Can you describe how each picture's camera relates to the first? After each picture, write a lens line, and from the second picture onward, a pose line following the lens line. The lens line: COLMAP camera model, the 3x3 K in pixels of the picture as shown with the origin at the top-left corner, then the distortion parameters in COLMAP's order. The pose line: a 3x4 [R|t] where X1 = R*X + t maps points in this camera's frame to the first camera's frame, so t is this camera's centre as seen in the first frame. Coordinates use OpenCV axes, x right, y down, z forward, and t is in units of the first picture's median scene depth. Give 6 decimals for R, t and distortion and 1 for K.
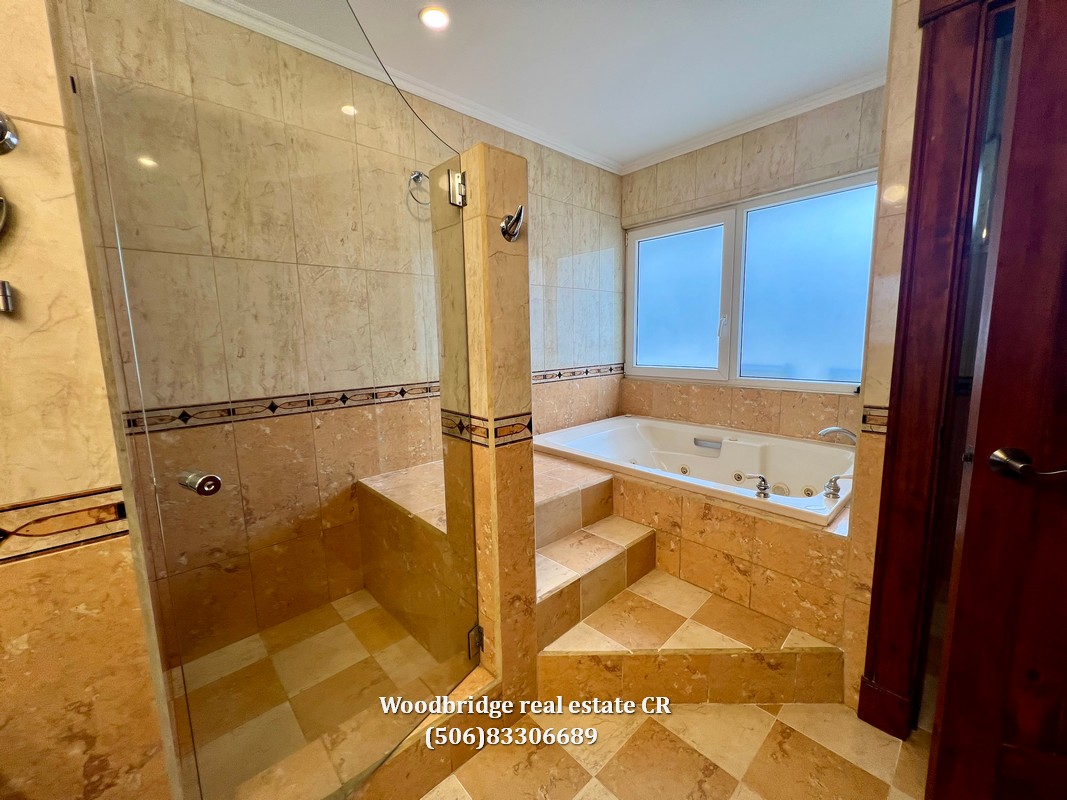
lens RADIAL K [[427.3, 0, 529.7], [0, 427.3, 398.4], [0, 0, 1]] dist [-0.003404, 0.000734]
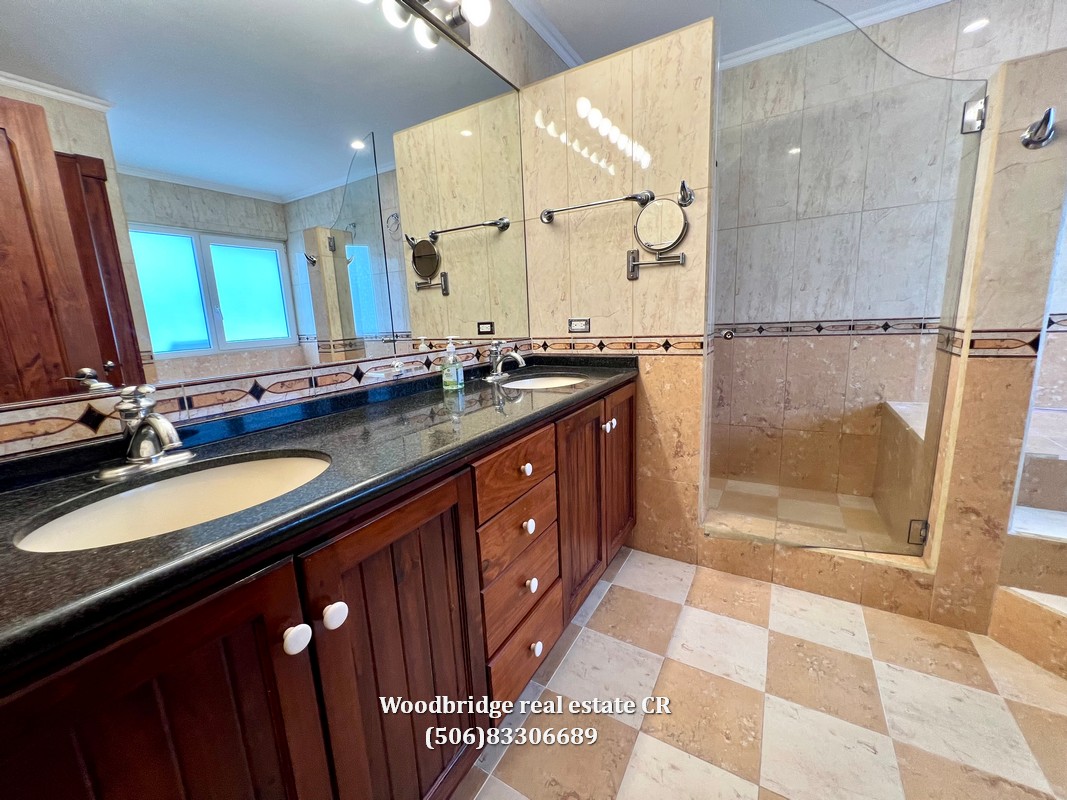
lens RADIAL K [[427.3, 0, 530.1], [0, 427.3, 396.6], [0, 0, 1]] dist [-0.003404, 0.000734]
pose [[0.288415, 0.186086, -0.939249, 0.453507], [-0.094425, 0.981679, 0.165498, 0.099596], [0.952838, 0.040957, 0.300702, -0.268910]]
